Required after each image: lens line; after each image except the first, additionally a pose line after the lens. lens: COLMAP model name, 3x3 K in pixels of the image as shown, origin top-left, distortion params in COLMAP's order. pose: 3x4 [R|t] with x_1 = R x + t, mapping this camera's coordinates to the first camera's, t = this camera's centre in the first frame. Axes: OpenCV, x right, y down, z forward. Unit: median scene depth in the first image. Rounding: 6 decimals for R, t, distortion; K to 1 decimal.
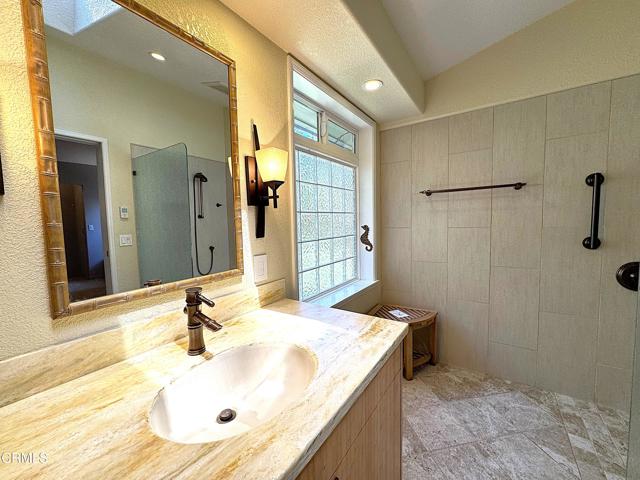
lens RADIAL K [[257.9, 0, 322.3], [0, 257.9, 238.4], [0, 0, 1]] dist [-0.001192, -0.000542]
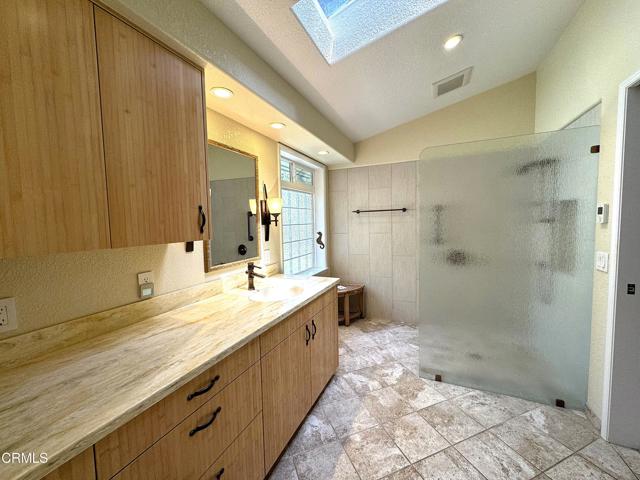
lens RADIAL K [[257.9, 0, 320.0], [0, 257.9, 239.3], [0, 0, 1]] dist [-0.001192, -0.000542]
pose [[0.985116, -0.012684, 0.171421, -0.120259], [0.013495, 0.999903, -0.003567, -0.001819], [-0.171359, 0.005827, 0.985191, -0.654877]]
